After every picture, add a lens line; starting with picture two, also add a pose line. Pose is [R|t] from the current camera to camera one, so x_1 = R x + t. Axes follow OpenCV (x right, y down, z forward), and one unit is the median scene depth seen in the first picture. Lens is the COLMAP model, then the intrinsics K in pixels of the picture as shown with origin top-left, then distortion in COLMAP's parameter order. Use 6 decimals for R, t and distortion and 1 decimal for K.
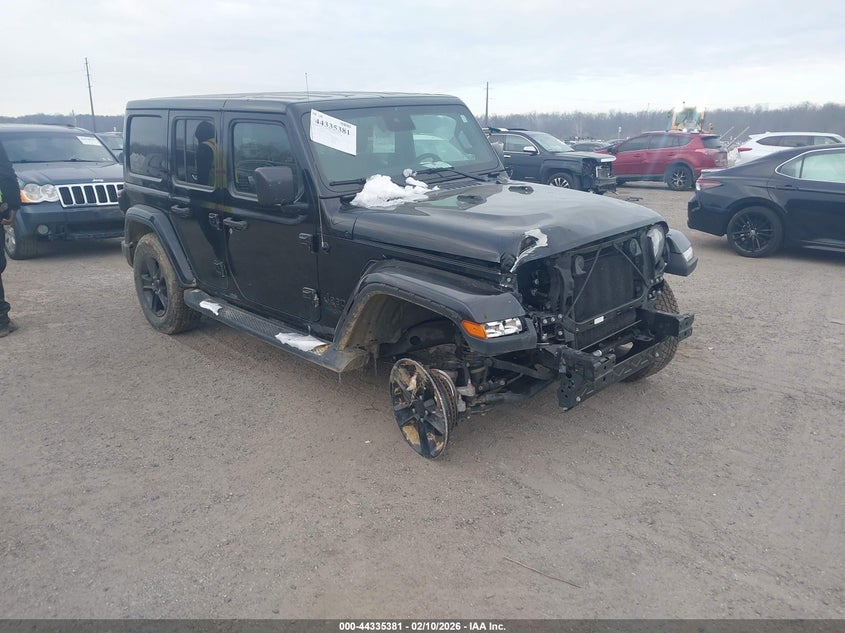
lens RADIAL K [[659.6, 0, 421.0], [0, 659.6, 315.6], [0, 0, 1]] dist [-0.004209, 0.000211]
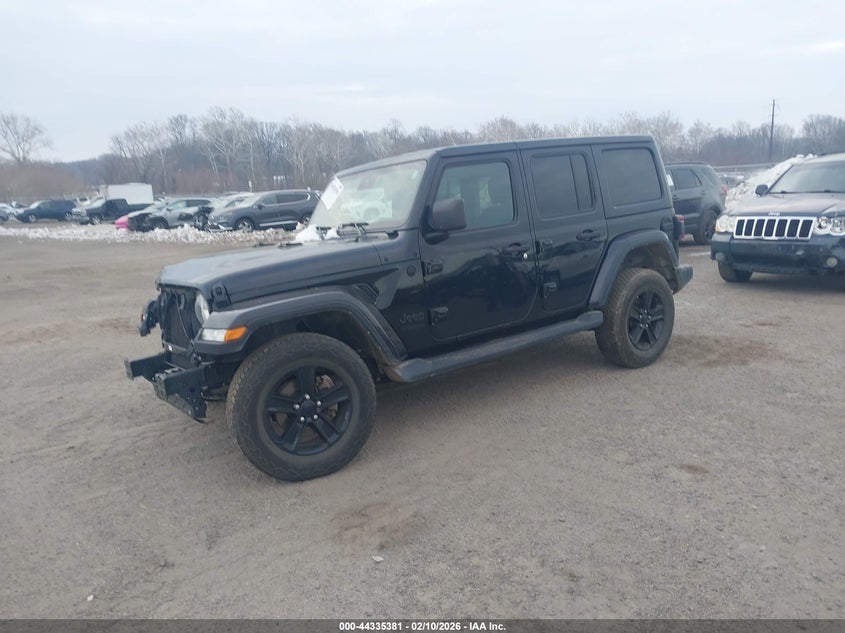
lens RADIAL K [[659.6, 0, 420.0], [0, 659.6, 317.8], [0, 0, 1]] dist [-0.004209, 0.000211]
pose [[-0.122757, 0.200840, -0.971902, 1.169265], [-0.207059, 0.952575, 0.222999, -0.354089], [0.970596, 0.228615, -0.075350, 1.258150]]
